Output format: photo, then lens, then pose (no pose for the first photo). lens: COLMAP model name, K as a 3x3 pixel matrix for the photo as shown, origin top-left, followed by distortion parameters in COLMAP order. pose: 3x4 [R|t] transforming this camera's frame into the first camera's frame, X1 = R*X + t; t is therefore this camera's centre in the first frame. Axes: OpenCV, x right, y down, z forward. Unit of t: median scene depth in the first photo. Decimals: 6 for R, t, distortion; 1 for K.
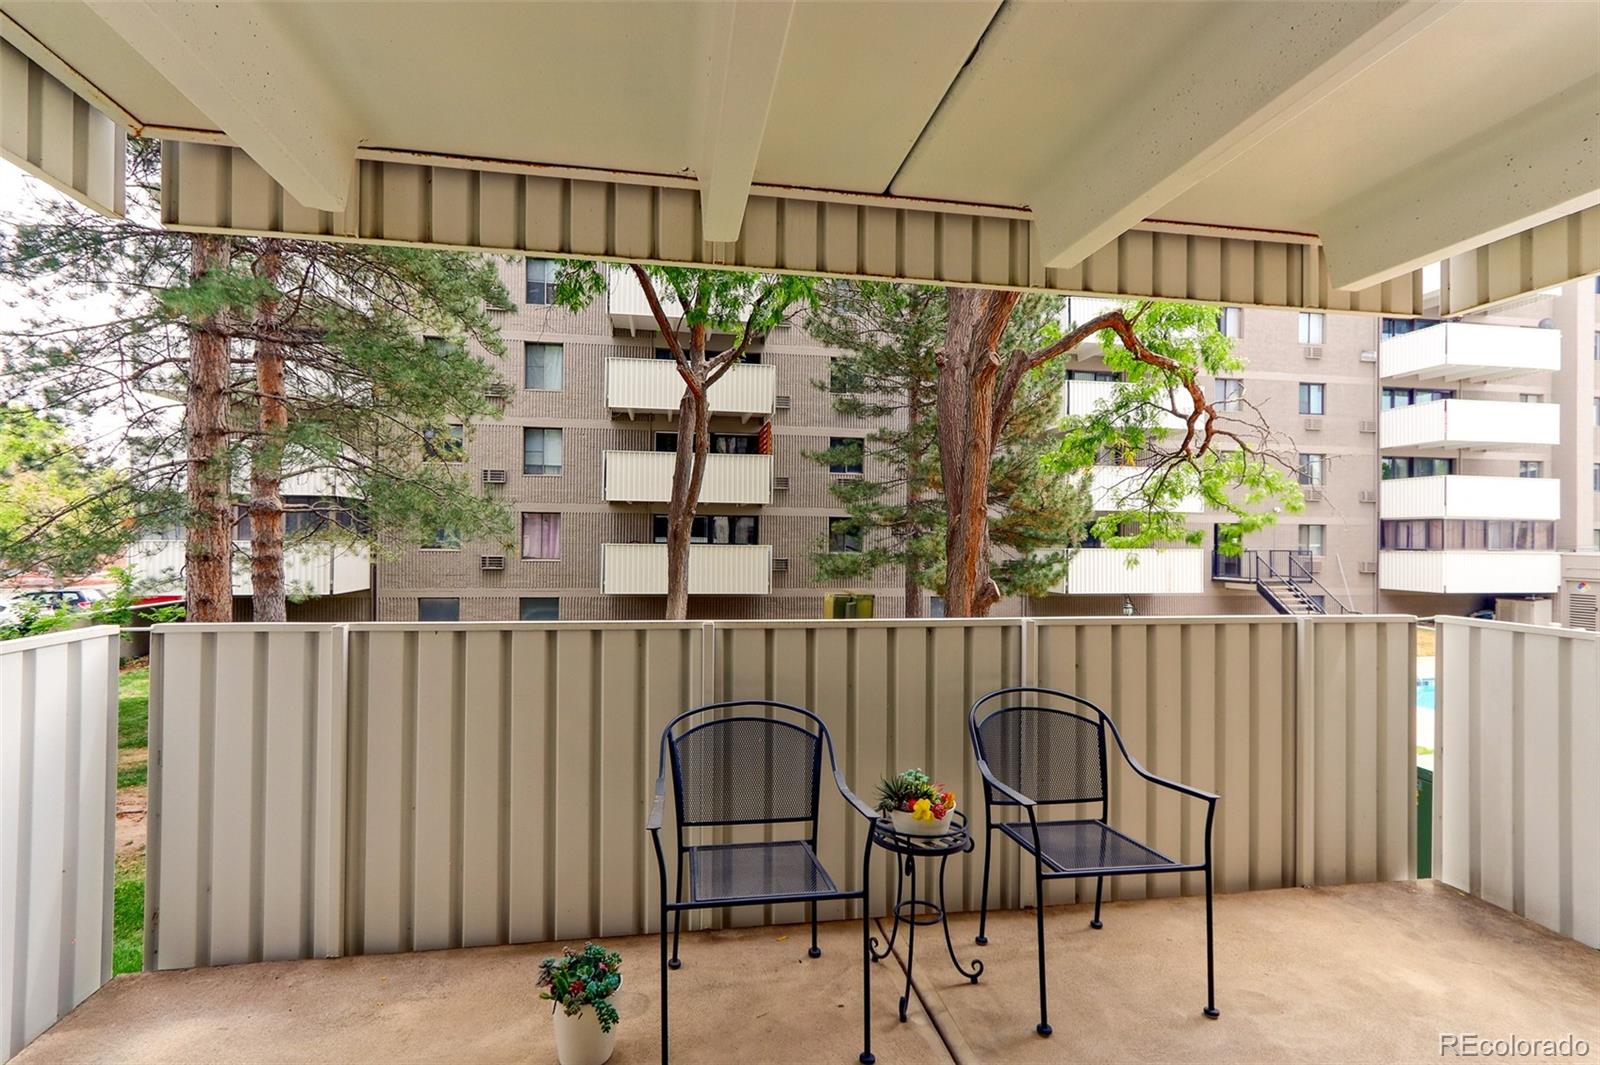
lens RADIAL K [[749.1, 0, 793.7], [0, 749.1, 531.8], [0, 0, 1]] dist [0.002982, 0.001070]
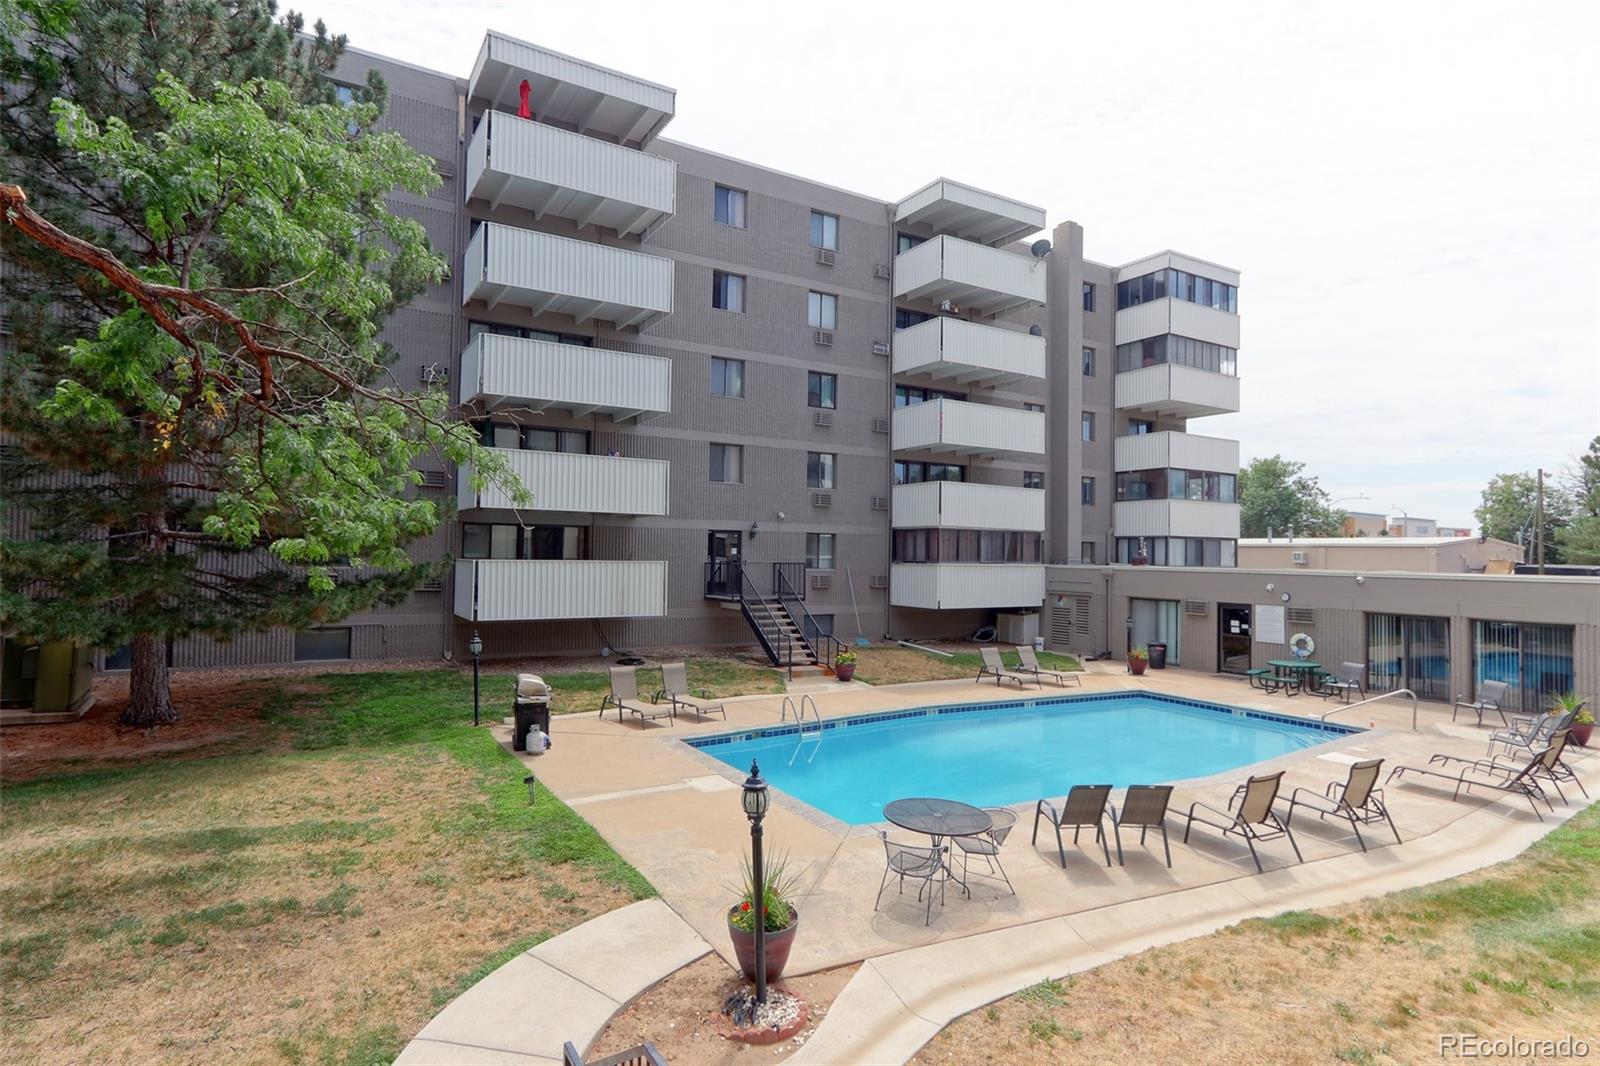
lens RADIAL K [[824.2, 0, 800.0], [0, 824.2, 533.0], [0, 0, 1]] dist [0.002684, 0.000567]
pose [[0.933266, 0.013508, 0.358931, 0.351420], [-0.009351, 0.999868, -0.013313, 0.003368], [-0.359063, 0.009068, 0.933269, 0.119111]]
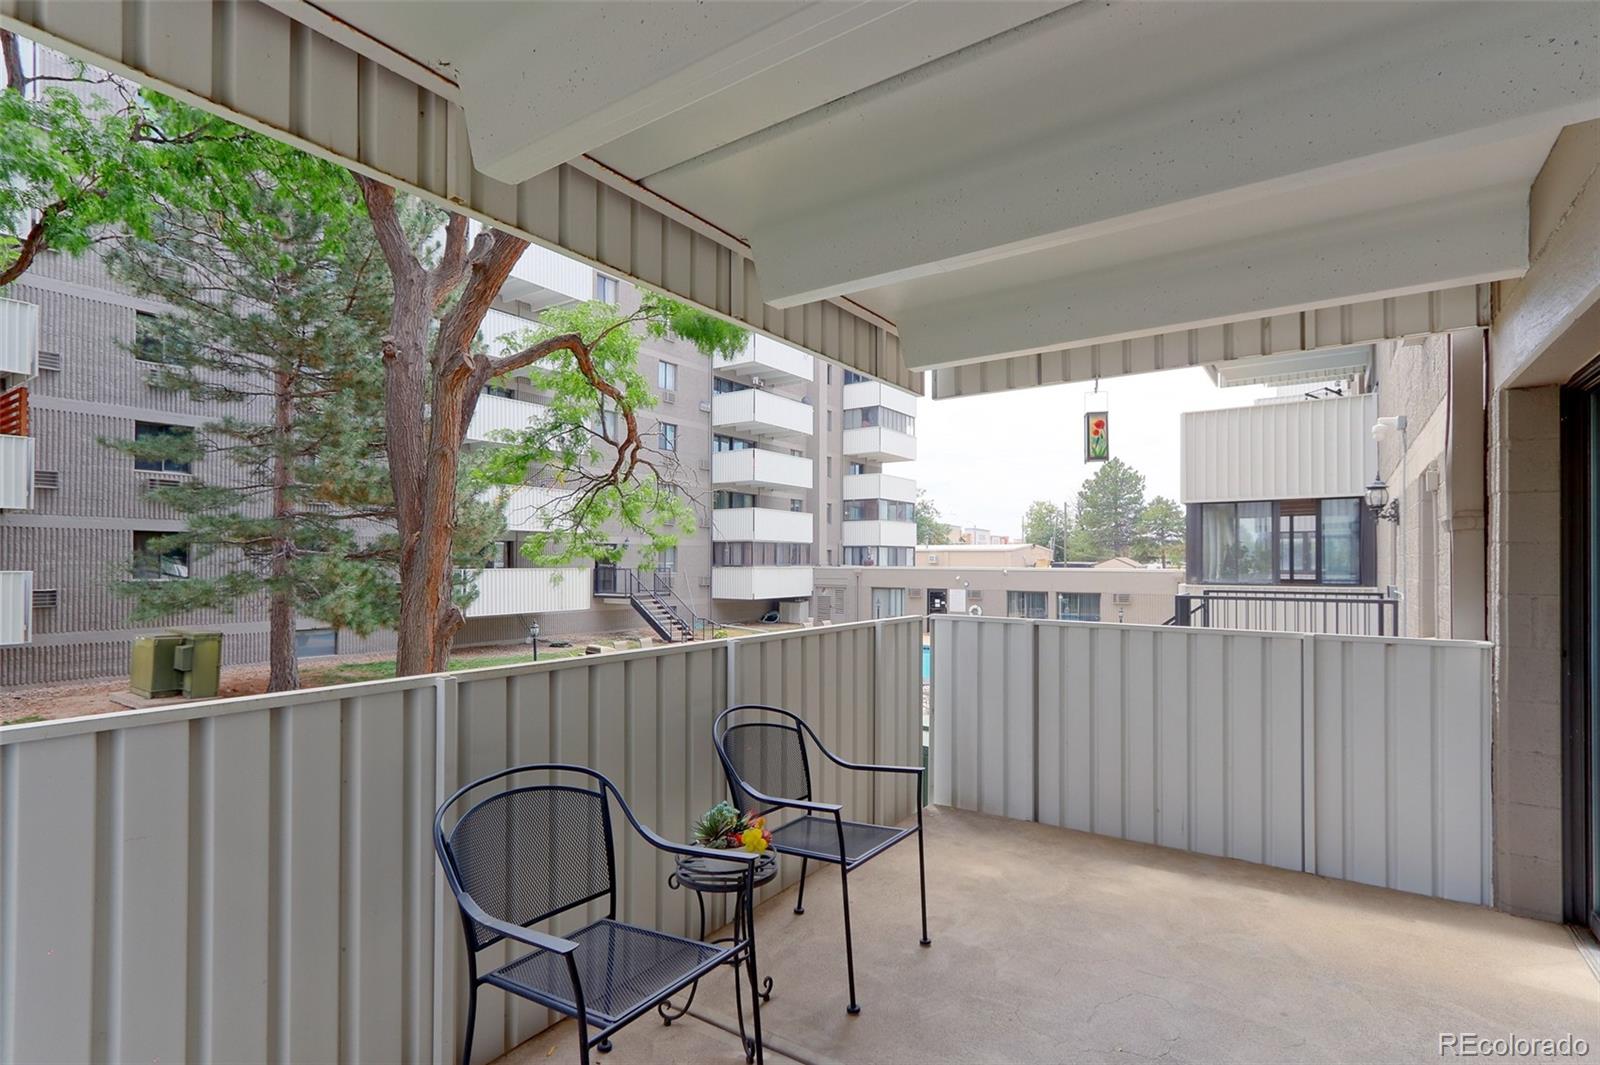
lens RADIAL K [[781.7, 0, 783.7], [0, 781.7, 553.6], [0, 0, 1]] dist [-0.002394, 0.001040]
pose [[0.703725, -0.001168, 0.710472, -0.046936], [-0.001234, 0.999995, 0.002867, -0.000486], [-0.710471, -0.002894, 0.703720, 0.023226]]
